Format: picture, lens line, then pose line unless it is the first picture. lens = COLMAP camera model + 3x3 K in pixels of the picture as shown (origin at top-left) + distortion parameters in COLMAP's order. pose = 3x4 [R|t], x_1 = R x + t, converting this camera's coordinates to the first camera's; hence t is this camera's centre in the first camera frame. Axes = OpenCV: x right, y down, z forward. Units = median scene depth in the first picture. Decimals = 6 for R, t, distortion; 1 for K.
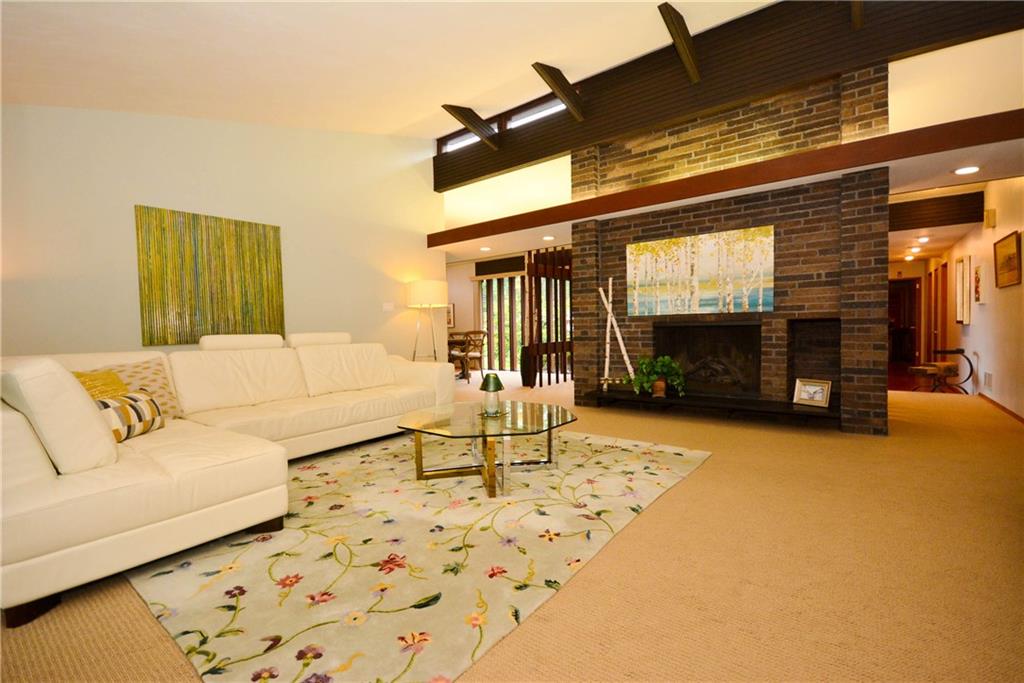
lens RADIAL K [[449.4, 0, 511.1], [0, 449.4, 342.5], [0, 0, 1]] dist [-0.001267, -0.000278]
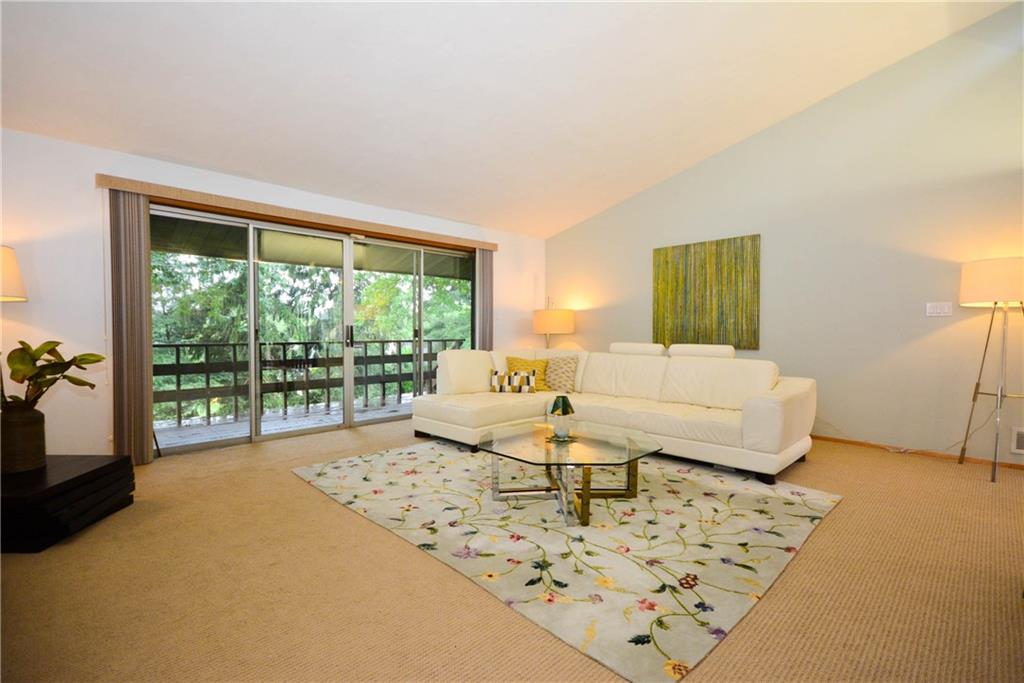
lens RADIAL K [[469.2, 0, 511.0], [0, 469.2, 340.1], [0, 0, 1]] dist [0.001660, 0.000214]
pose [[-0.138849, 0.039710, -0.989517, 1.137191], [-0.034132, 0.998410, 0.044856, -0.107003], [0.989725, 0.040003, -0.137273, 1.208261]]
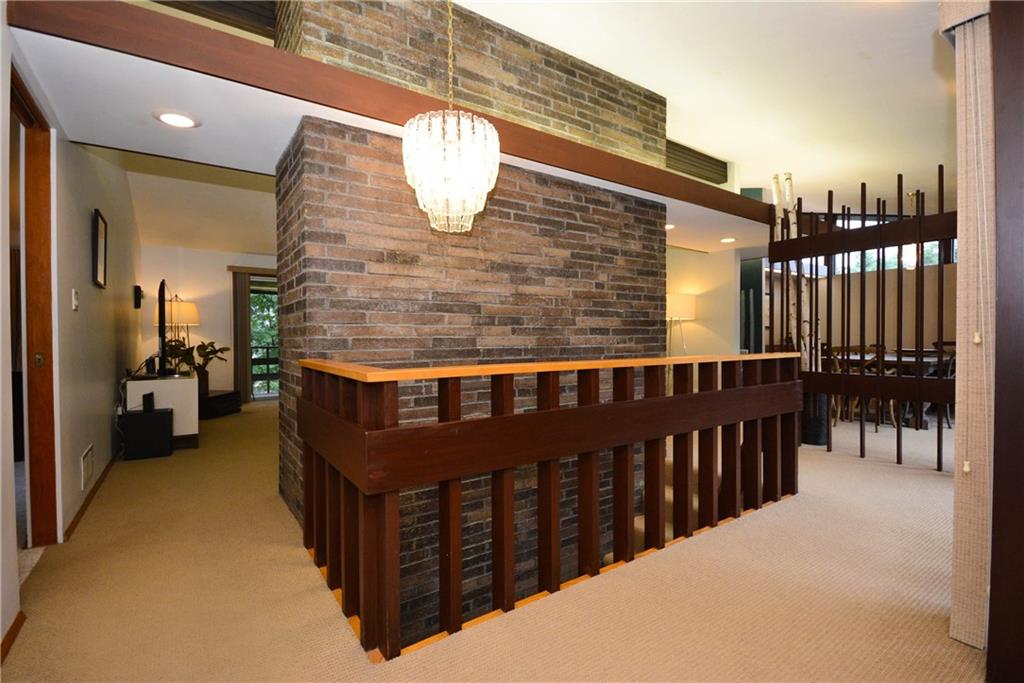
lens RADIAL K [[469.2, 0, 512.0], [0, 469.2, 340.1], [0, 0, 1]] dist [0.001660, 0.000214]
pose [[-0.294059, 0.026572, -0.955418, 2.125291], [-0.028163, 0.998939, 0.036451, -0.165695], [0.955372, 0.037626, -0.292998, 2.276682]]
